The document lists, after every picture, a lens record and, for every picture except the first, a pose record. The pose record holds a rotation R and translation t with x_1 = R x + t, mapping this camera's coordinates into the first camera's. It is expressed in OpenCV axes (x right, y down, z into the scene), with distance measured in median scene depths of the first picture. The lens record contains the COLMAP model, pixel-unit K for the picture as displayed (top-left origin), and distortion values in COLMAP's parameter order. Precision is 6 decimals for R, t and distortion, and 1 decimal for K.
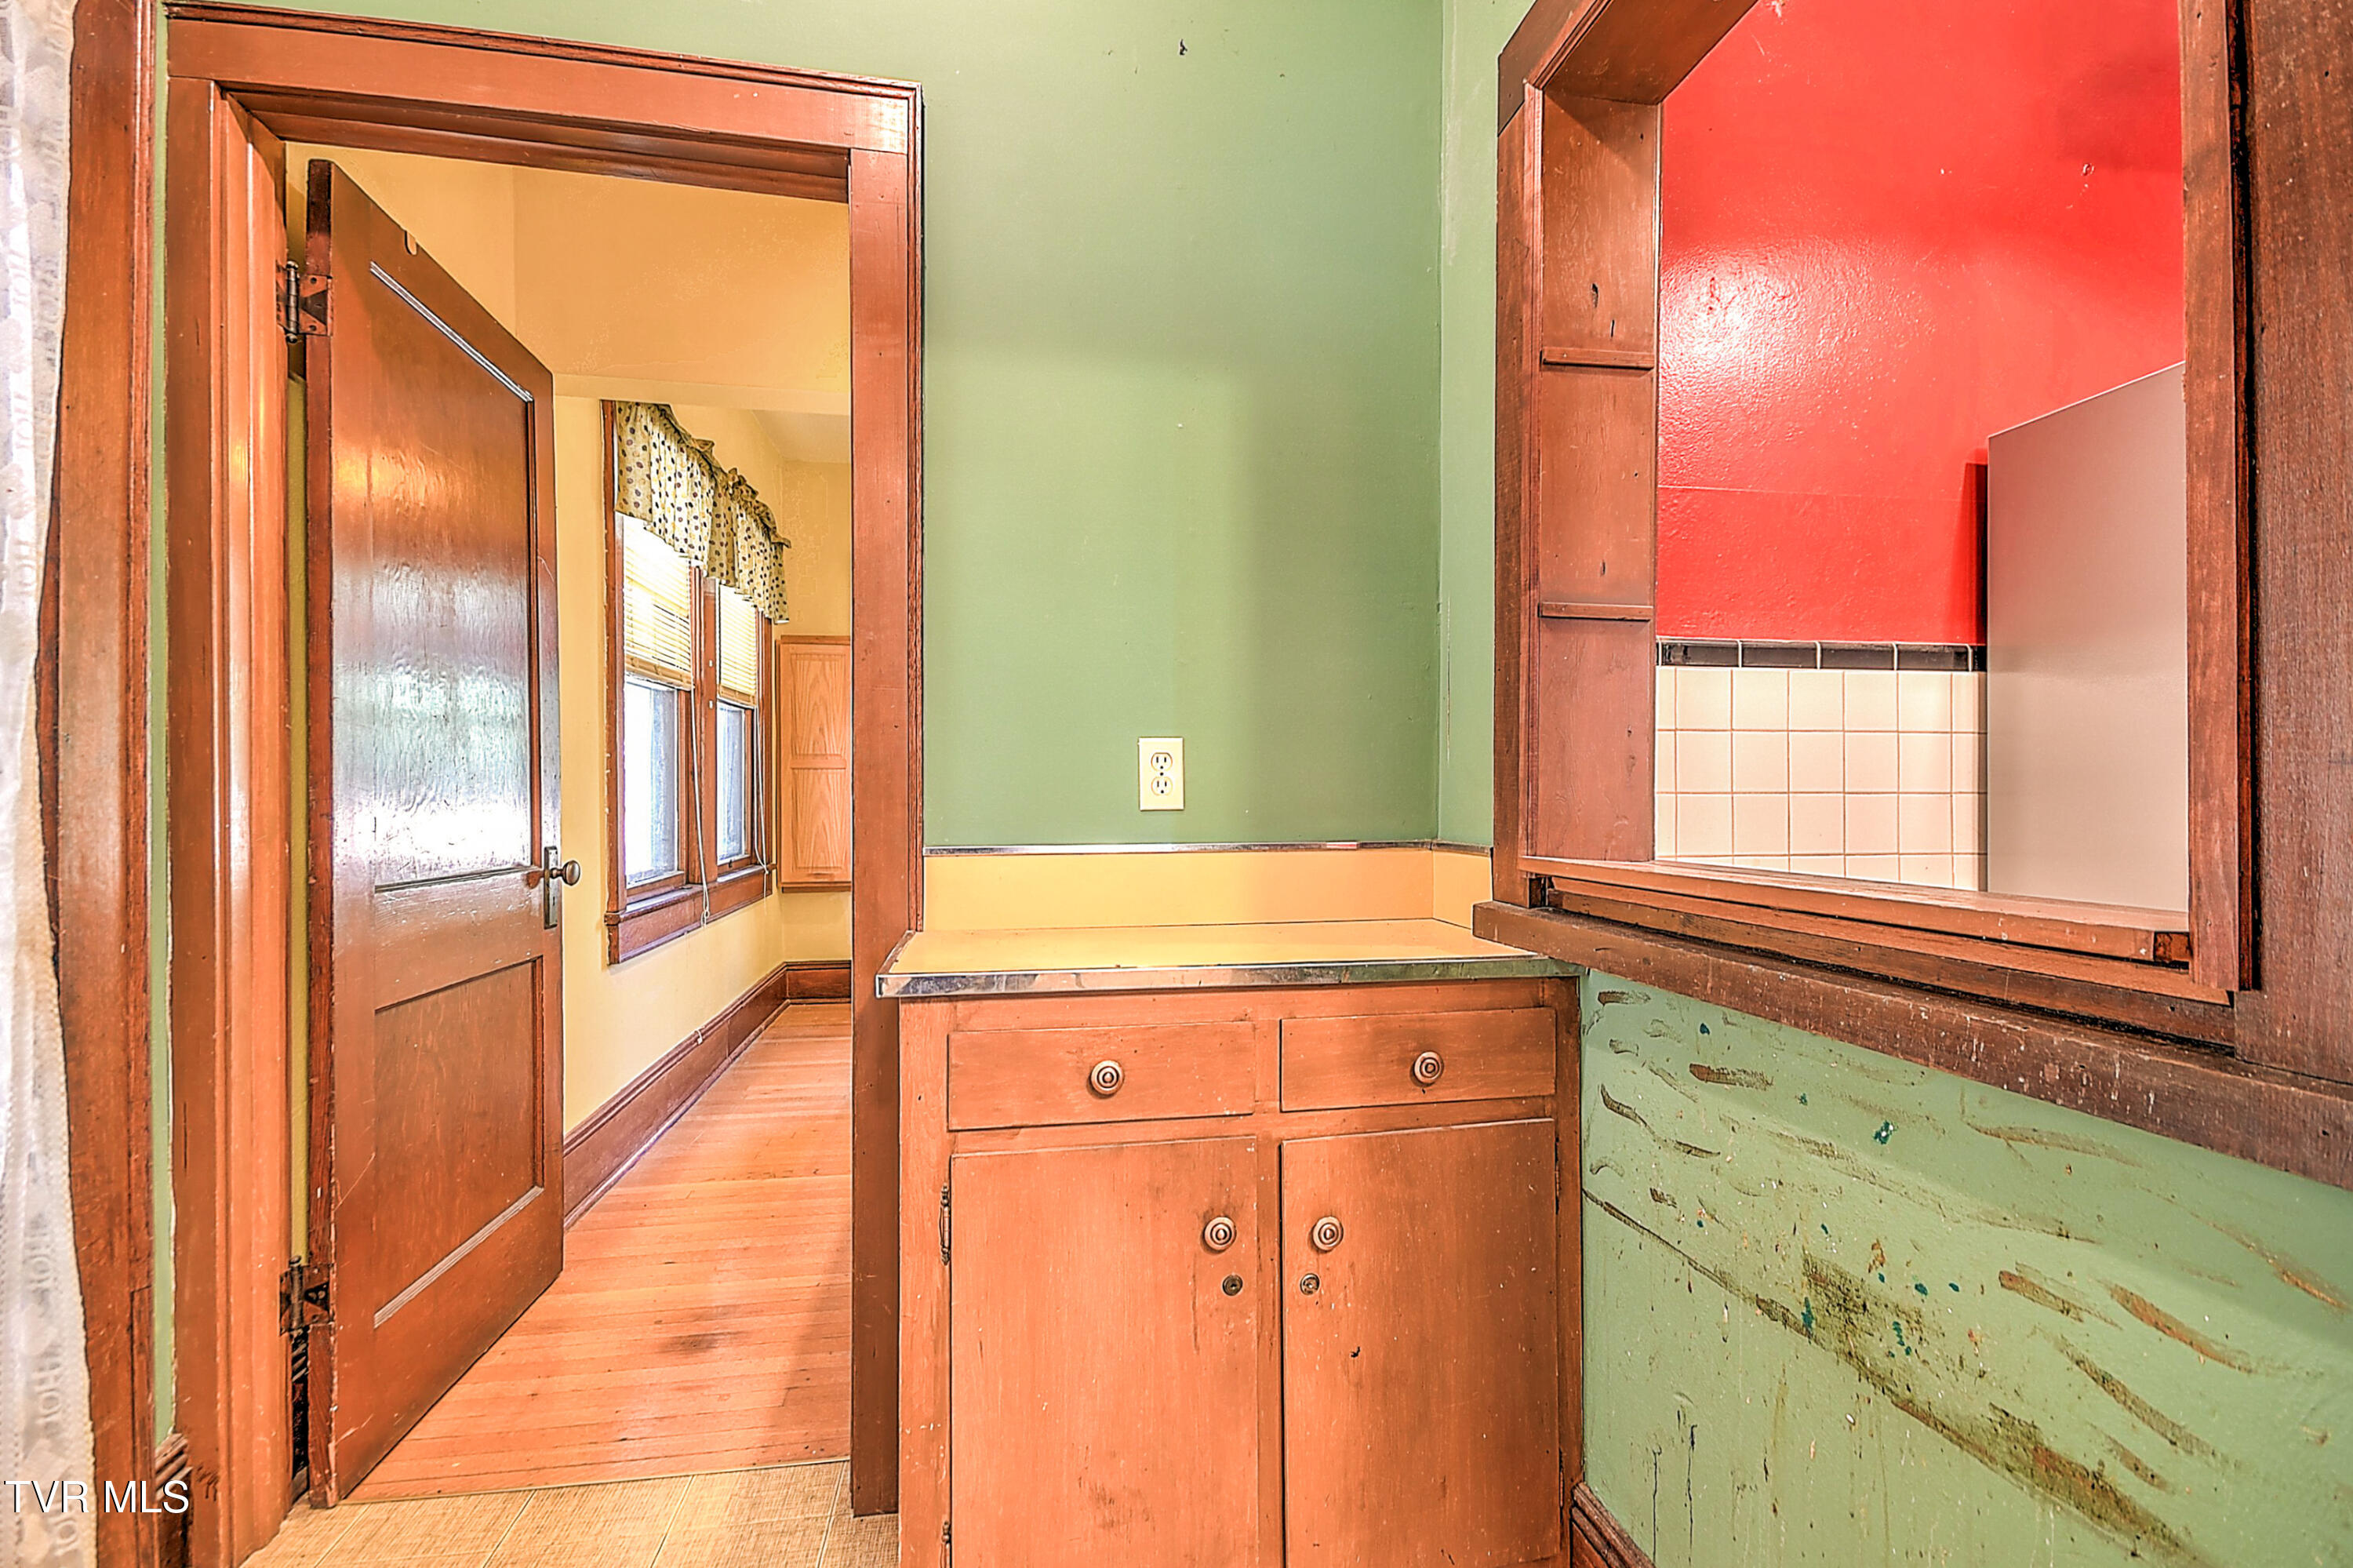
lens RADIAL K [[1056.7, 0, 1165.2], [0, 1056.7, 787.7], [0, 0, 1]] dist [0.013823, -0.006019]
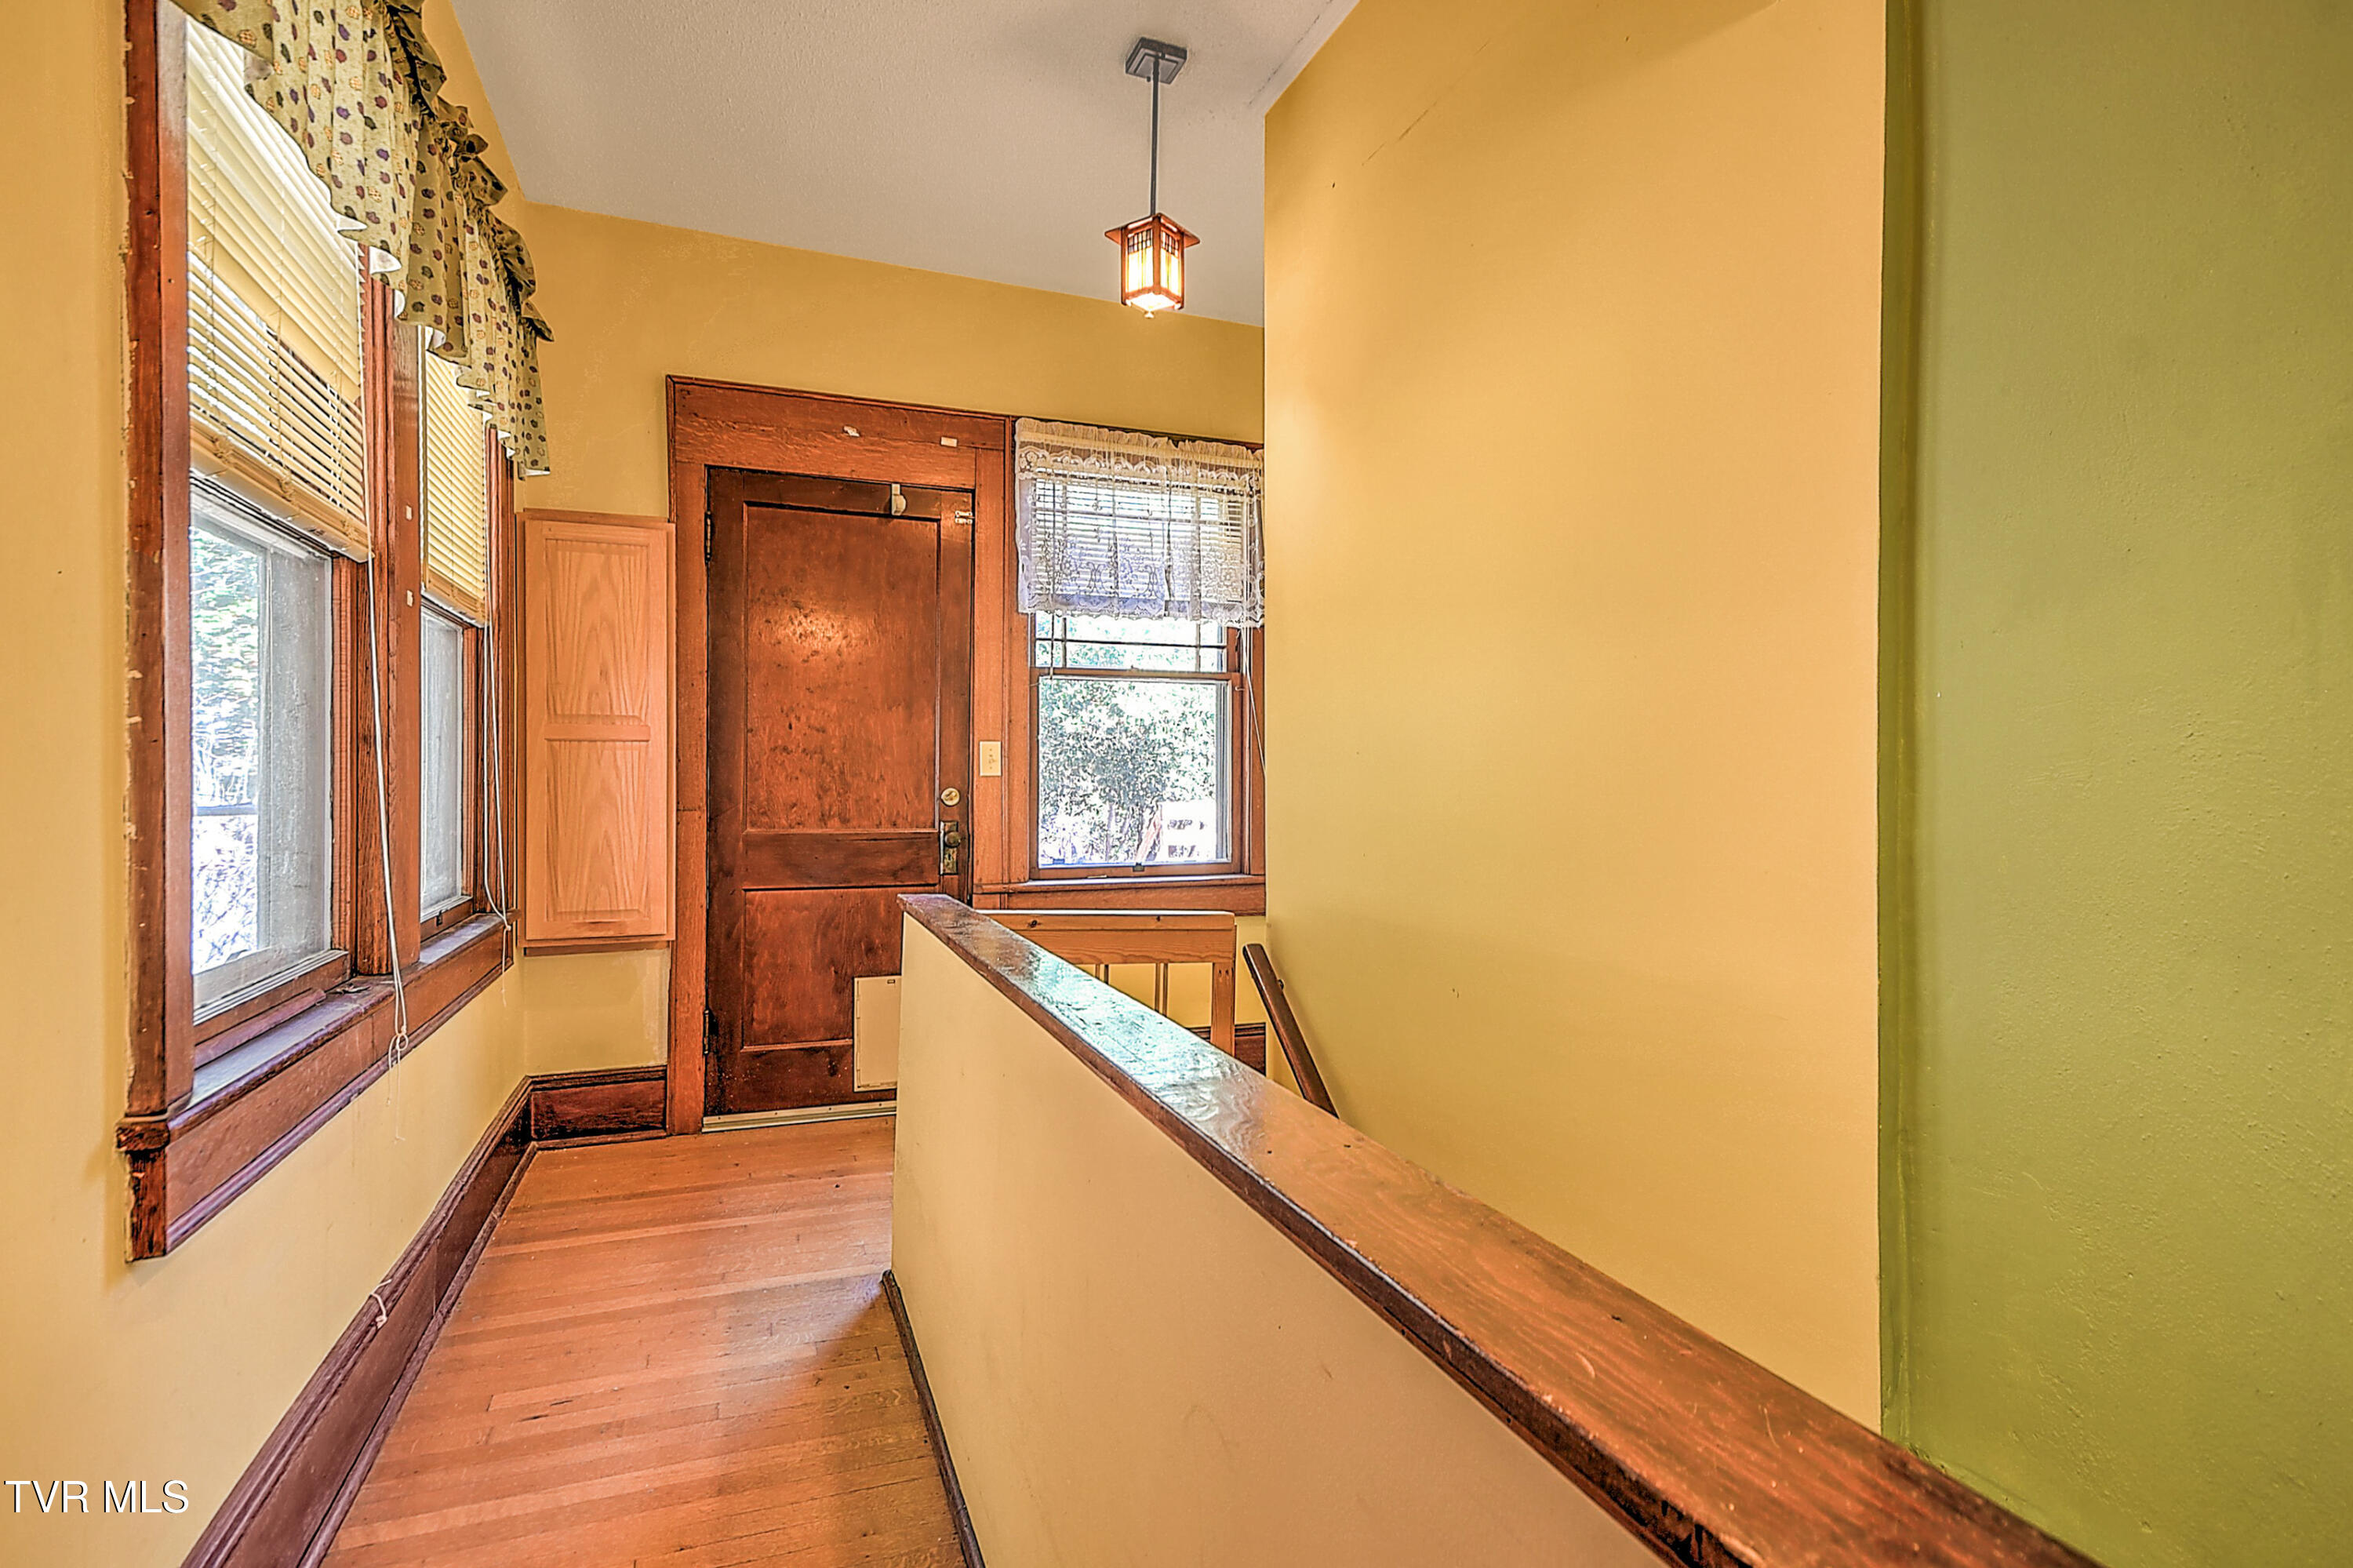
lens RADIAL K [[1183.9, 0, 1197.4], [0, 1183.9, 791.5], [0, 0, 1]] dist [0.006378, -0.001533]
pose [[0.976889, 0.006743, 0.213642, -0.193765], [-0.009278, 0.999898, 0.010863, -0.000298], [-0.213547, -0.012594, 0.976852, 0.397084]]
